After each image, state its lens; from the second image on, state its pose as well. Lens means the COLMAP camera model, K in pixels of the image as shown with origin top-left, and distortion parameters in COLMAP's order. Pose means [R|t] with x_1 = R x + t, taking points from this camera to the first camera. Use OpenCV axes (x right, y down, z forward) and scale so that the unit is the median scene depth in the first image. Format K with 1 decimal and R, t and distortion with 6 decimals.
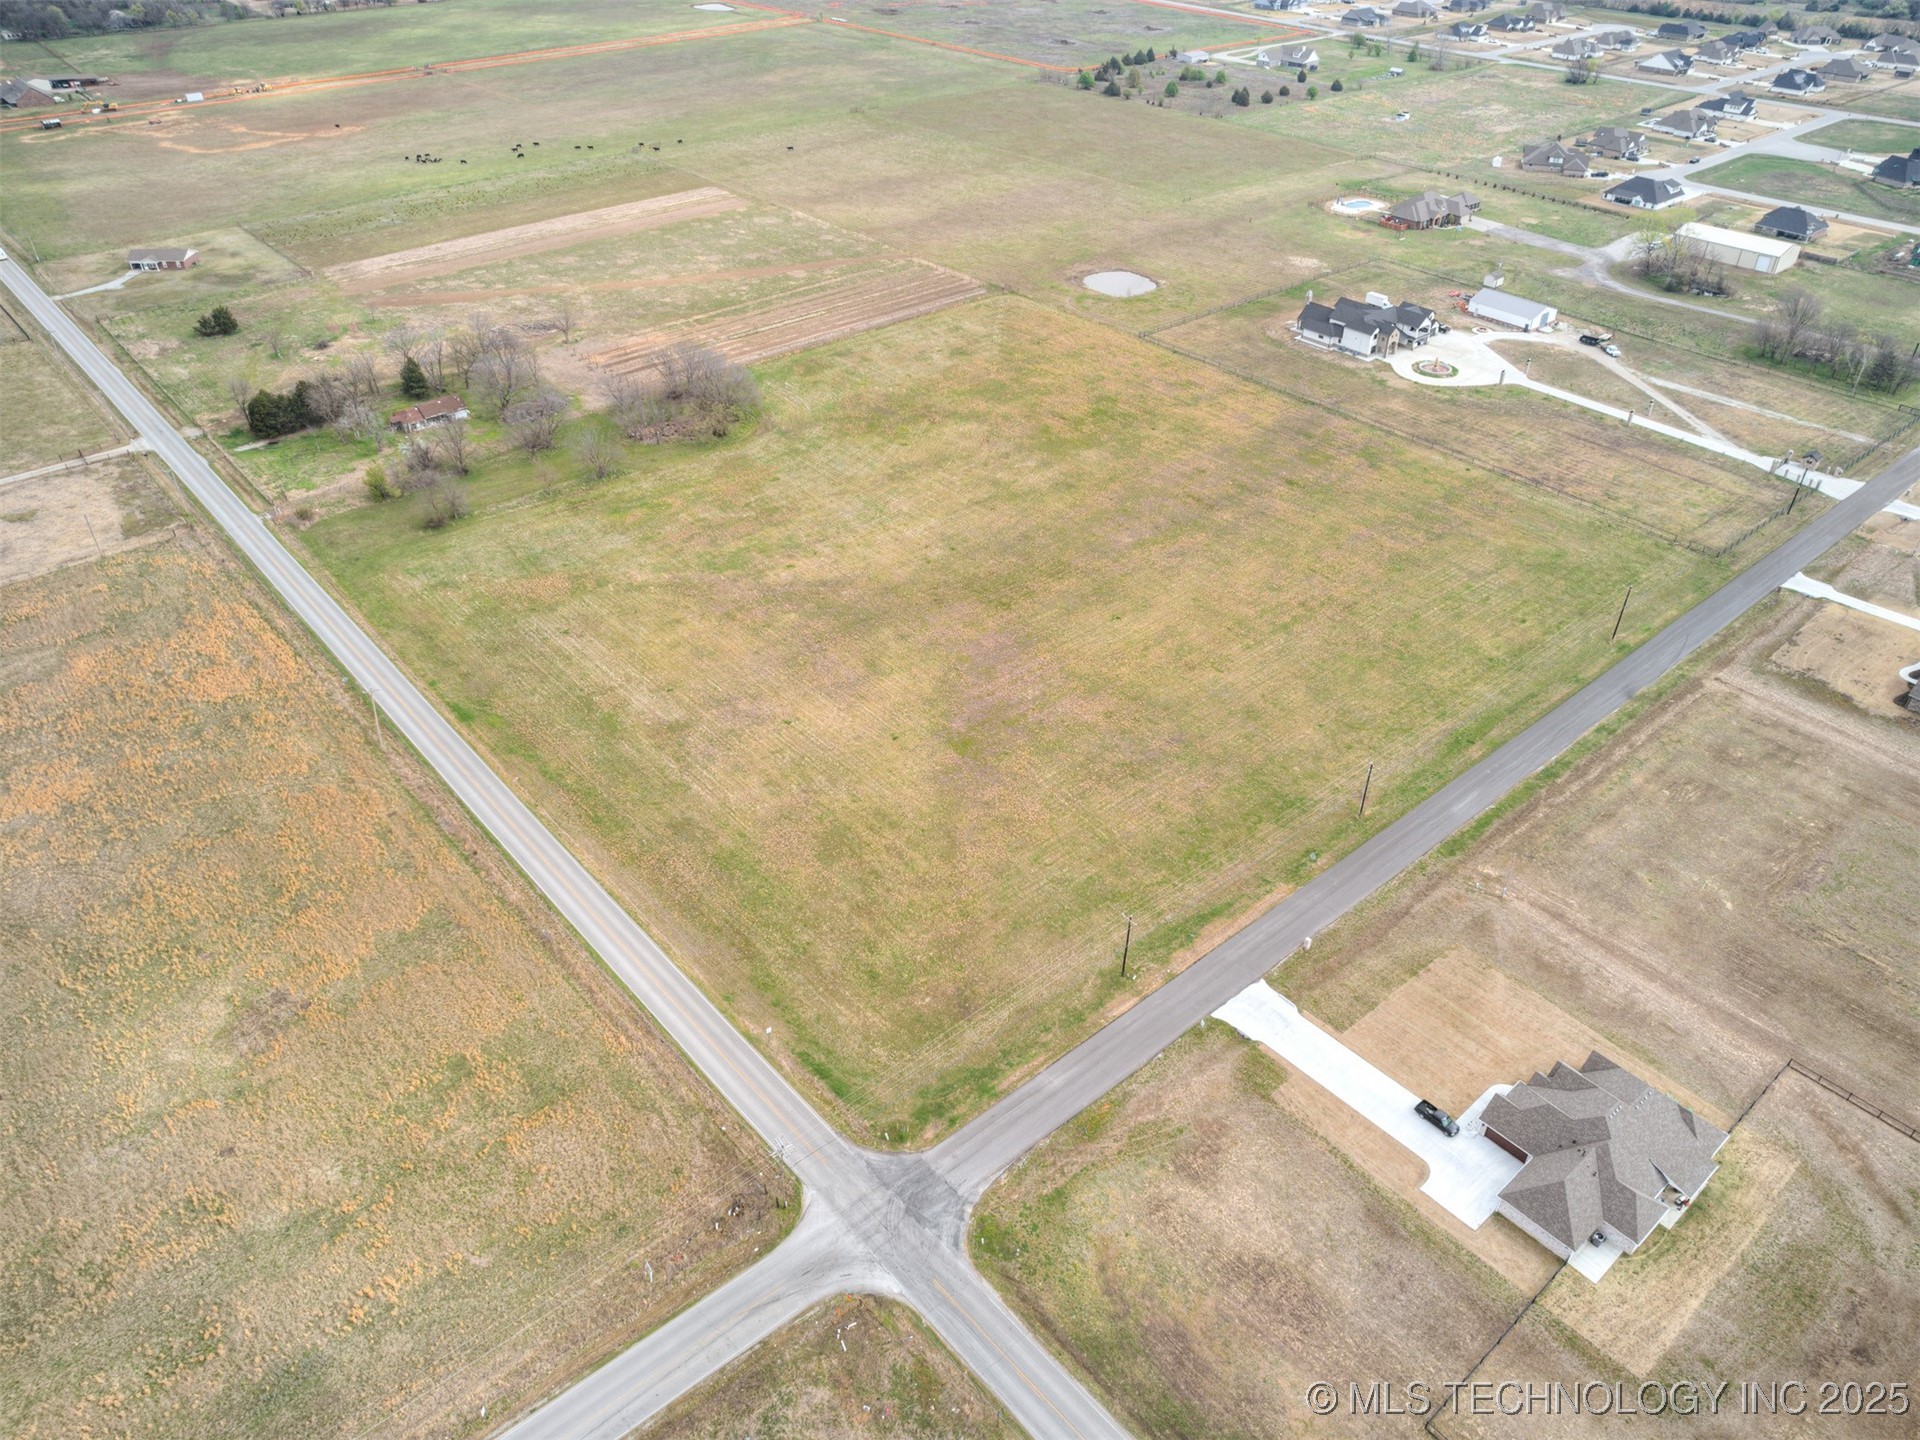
lens RADIAL K [[1381.0, 0, 967.2], [0, 1381.0, 731.0], [0, 0, 1]] dist [-0.072105, 0.064461]
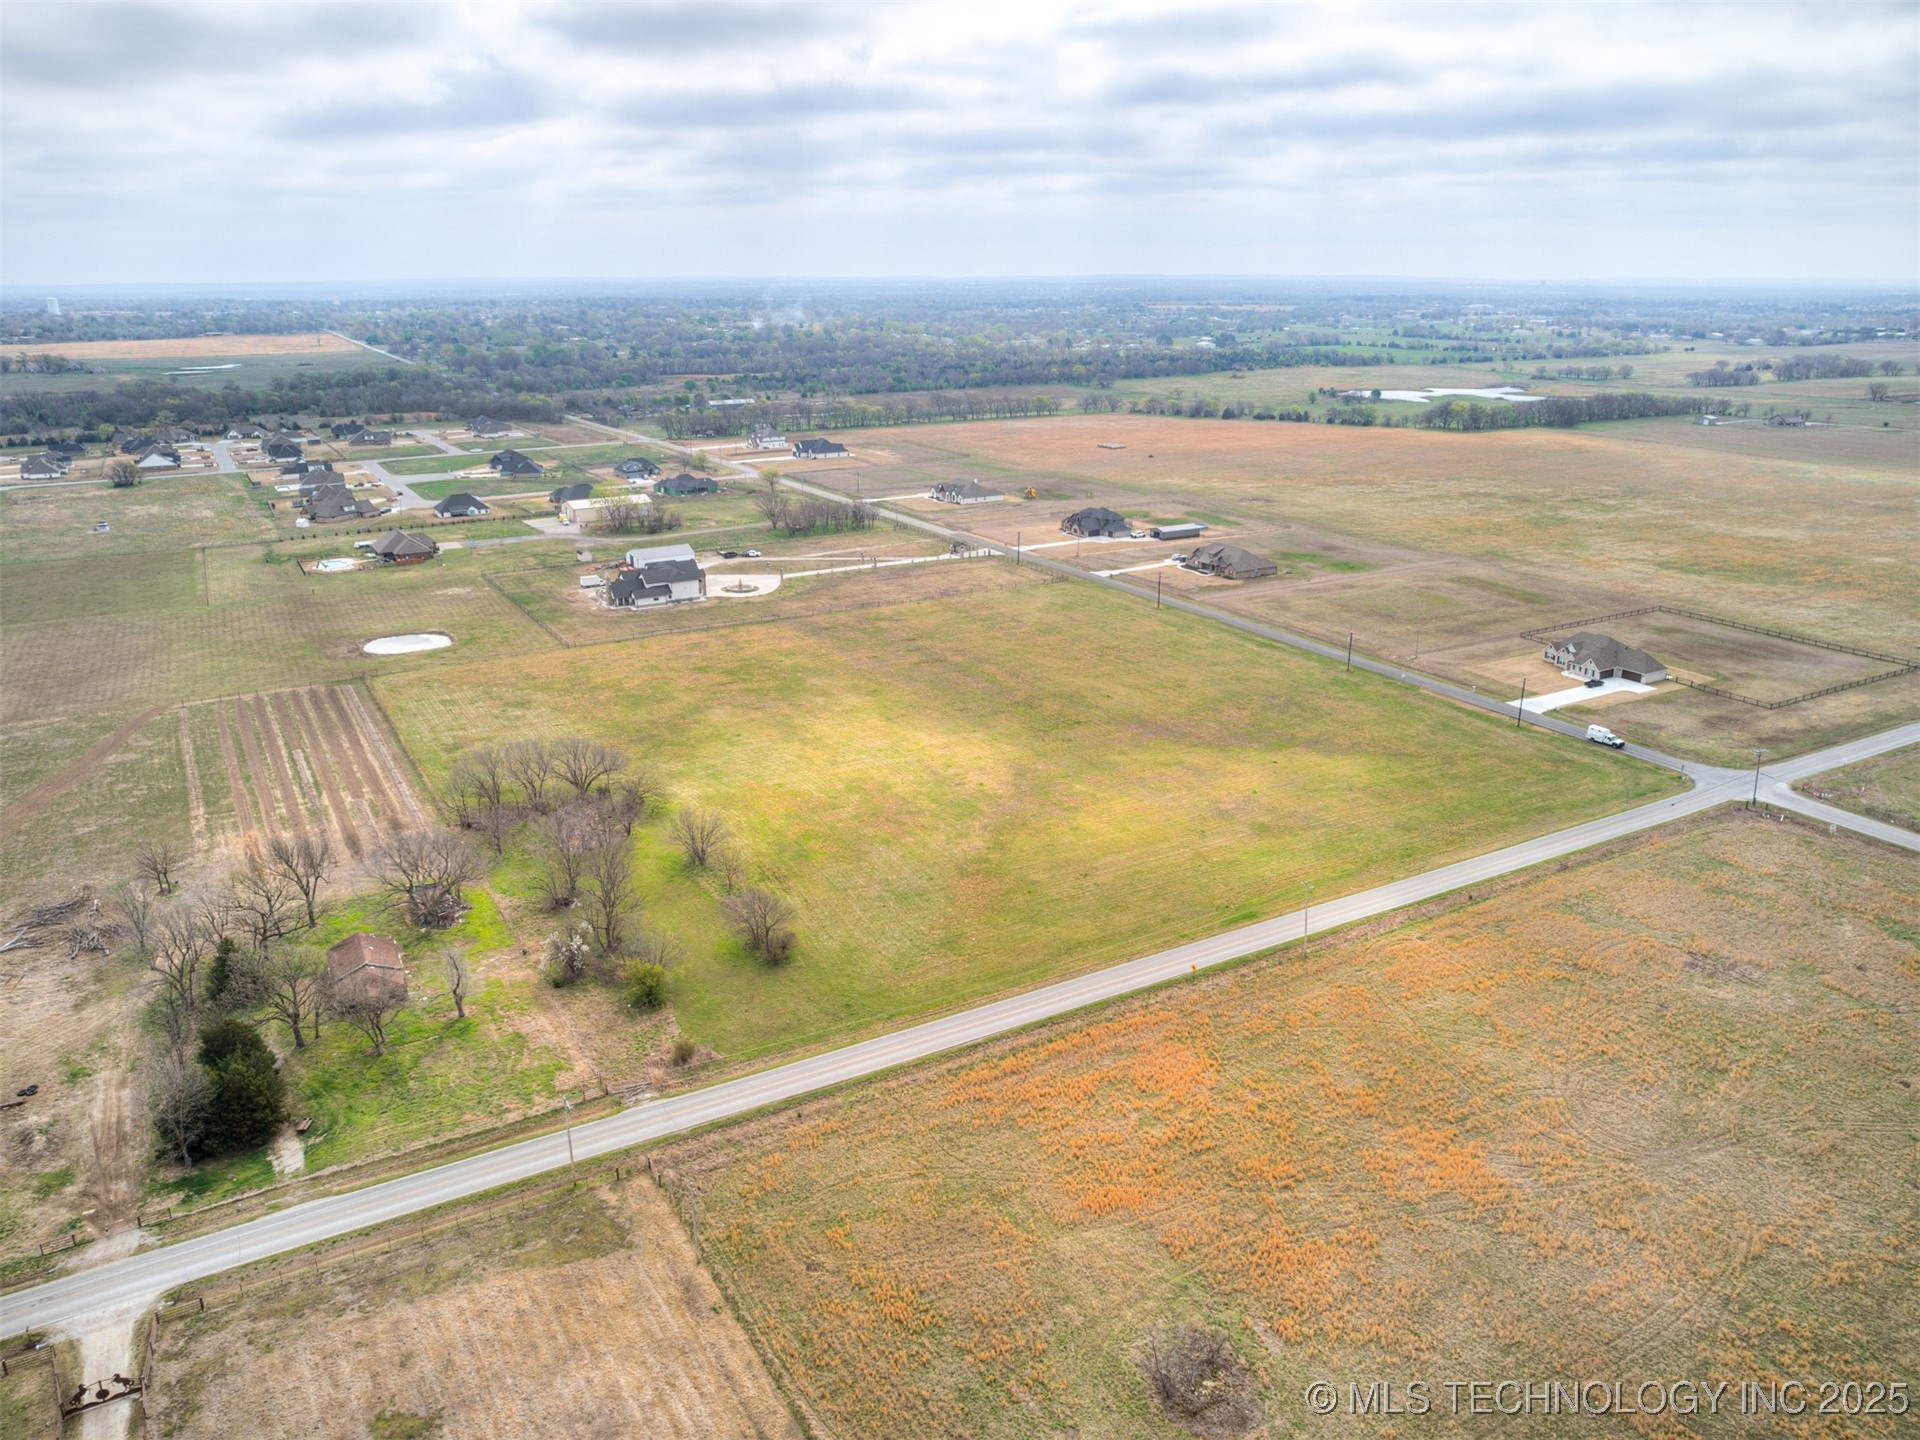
lens RADIAL K [[1381.0, 0, 967.2], [0, 1381.0, 731.0], [0, 0, 1]] dist [-0.072105, 0.064461]
pose [[0.185621, -0.316423, 0.930280, -1.104877], [0.583750, 0.797072, 0.154637, -0.328593], [-0.790431, 0.514347, 0.332666, 0.698409]]
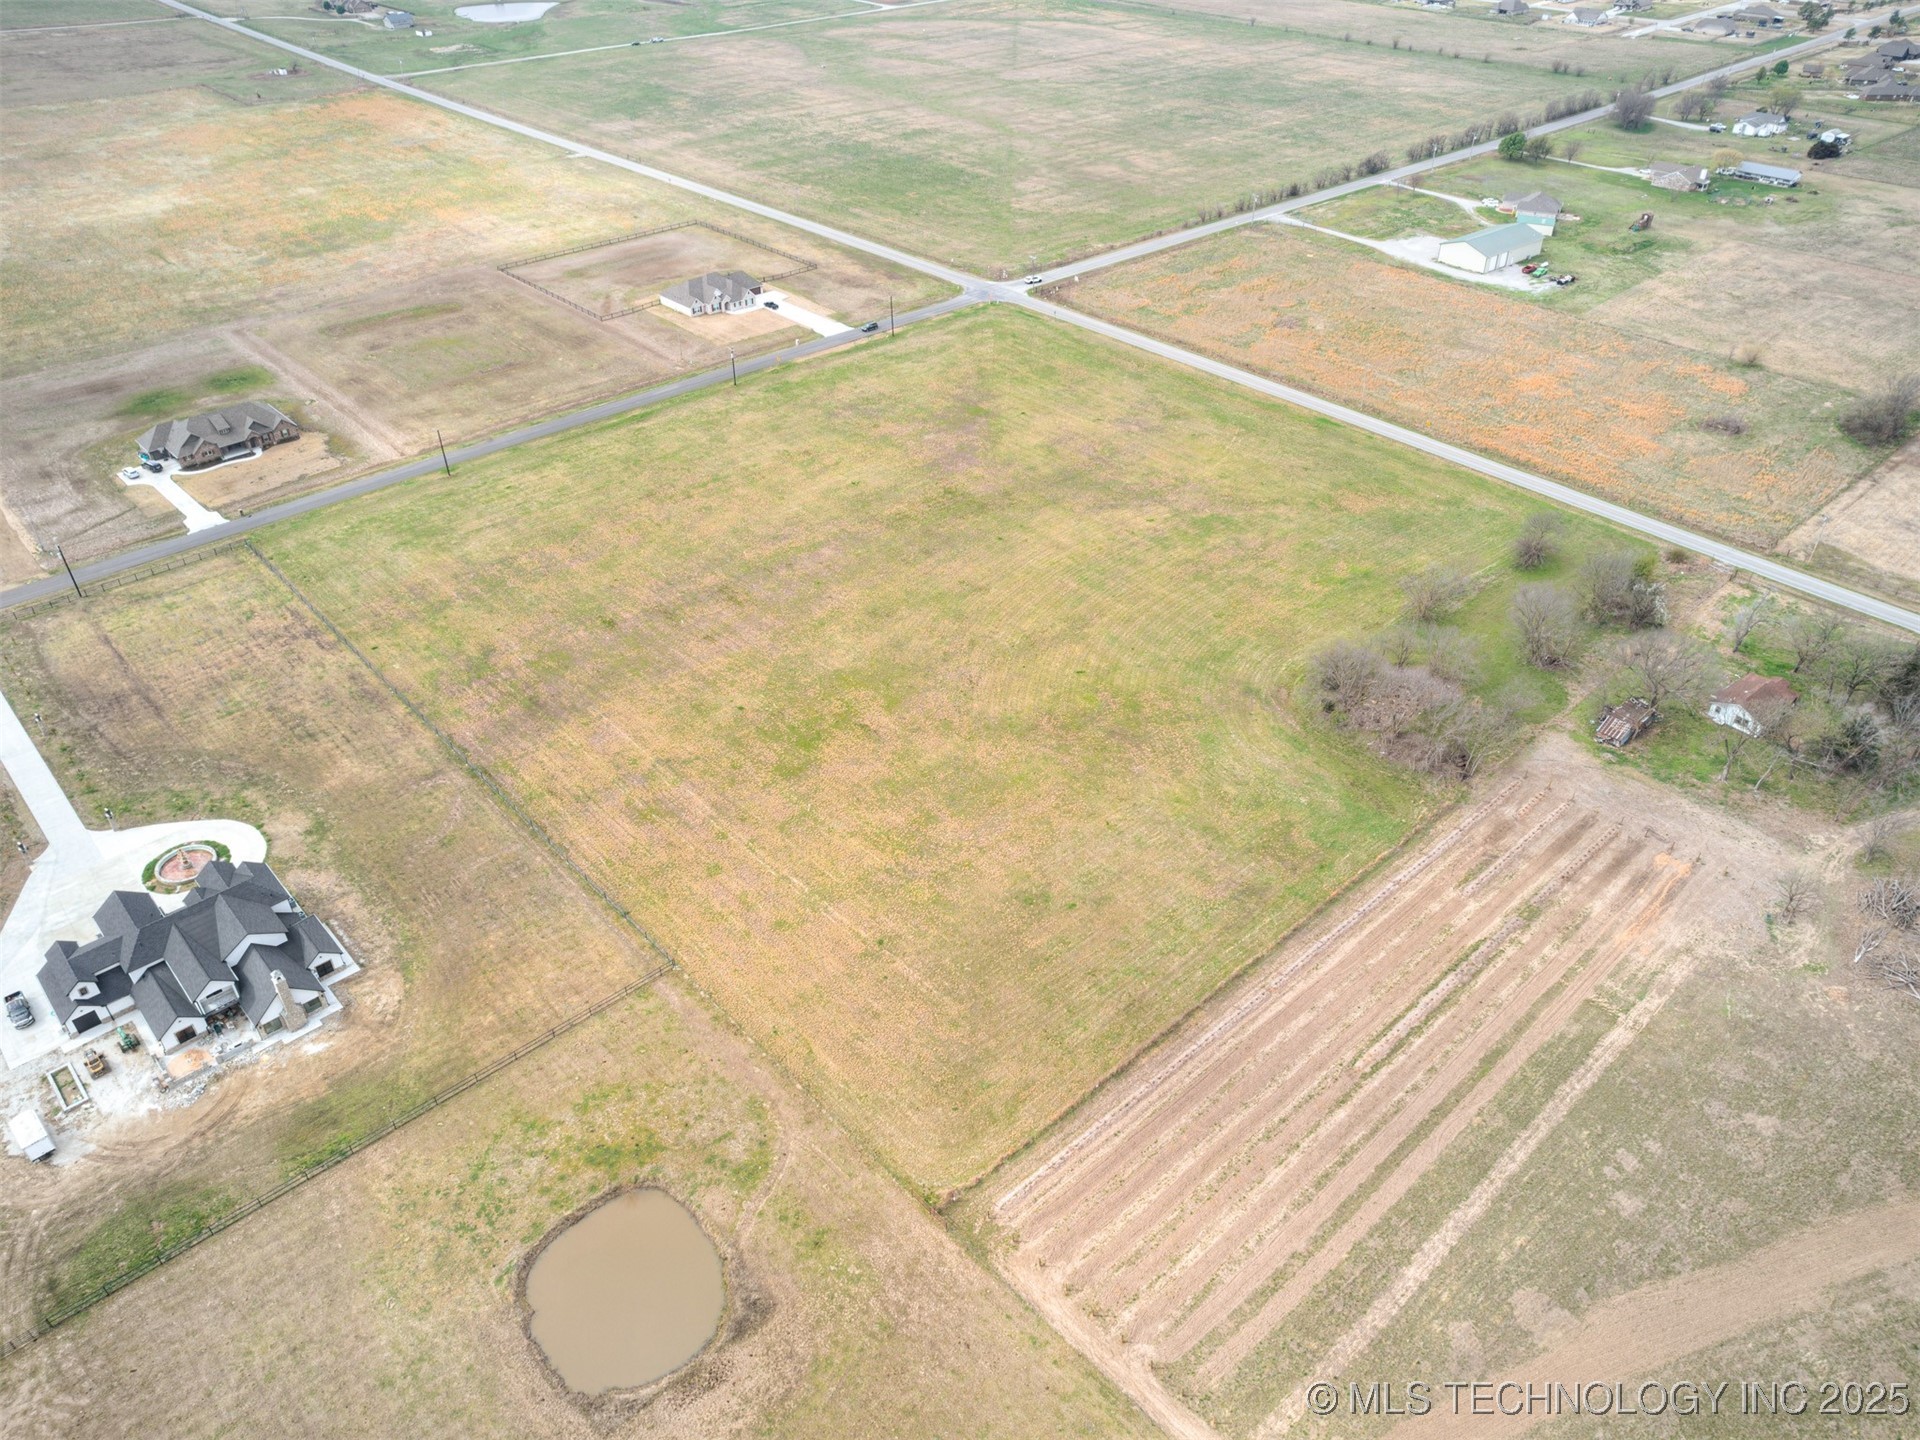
lens RADIAL K [[1381.0, 0, 967.2], [0, 1381.0, 731.0], [0, 0, 1]] dist [-0.072105, 0.064461]
pose [[-0.999500, 0.012918, -0.028864, 0.049295], [-0.023543, 0.305434, 0.951922, -1.146691], [0.021113, 0.952126, -0.304977, 1.567439]]
